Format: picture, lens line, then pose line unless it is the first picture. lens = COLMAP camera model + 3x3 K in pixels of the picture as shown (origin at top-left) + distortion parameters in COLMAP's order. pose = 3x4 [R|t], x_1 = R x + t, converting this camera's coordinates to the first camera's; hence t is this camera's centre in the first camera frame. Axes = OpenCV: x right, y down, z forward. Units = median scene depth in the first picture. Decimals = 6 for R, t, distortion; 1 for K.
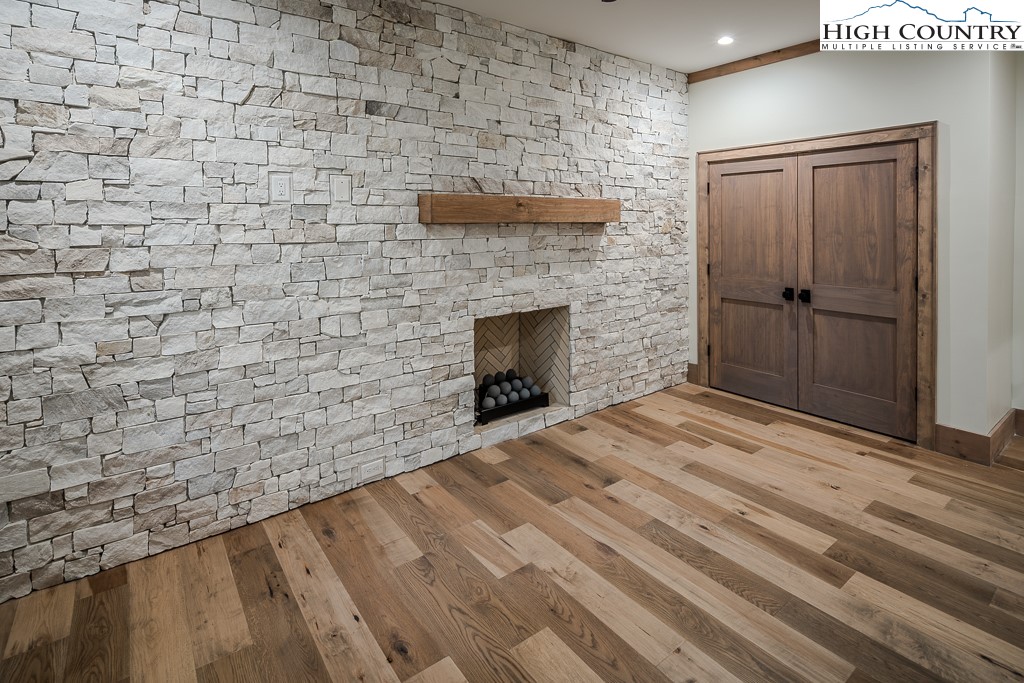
lens RADIAL K [[511.2, 0, 515.8], [0, 511.2, 231.2], [0, 0, 1]] dist [0.011984, -0.008333]
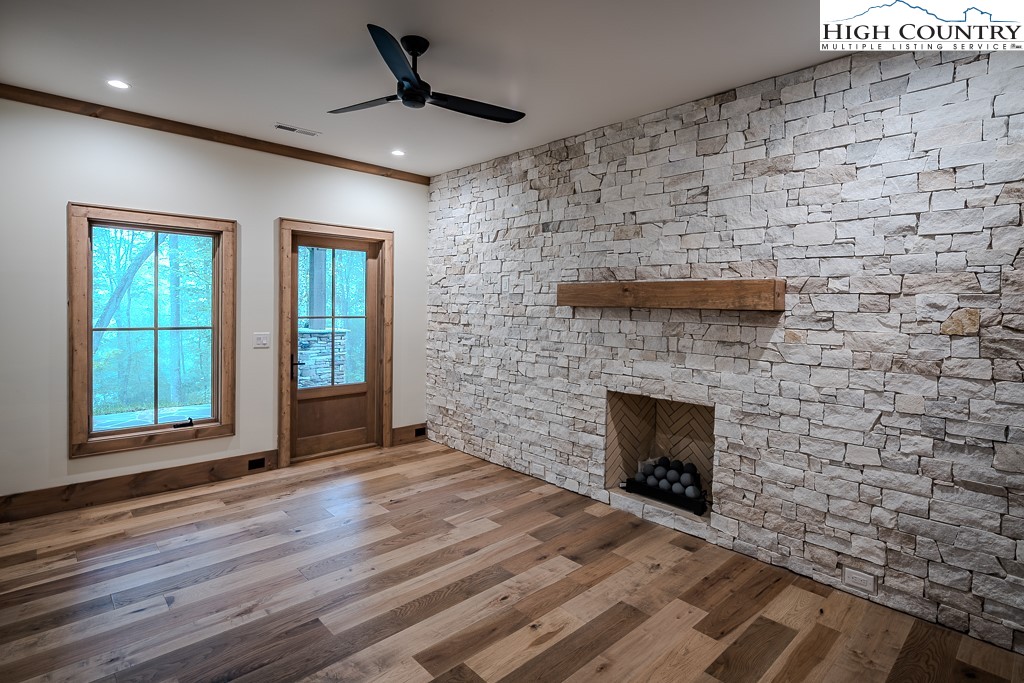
lens RADIAL K [[508.3, 0, 516.3], [0, 508.3, 315.9], [0, 0, 1]] dist [0.002295, 0.000050]
pose [[0.109664, 0.032101, -0.993450, 1.080973], [-0.033588, 0.999027, 0.028573, -0.022417], [0.993401, 0.030235, 0.110636, 0.698237]]
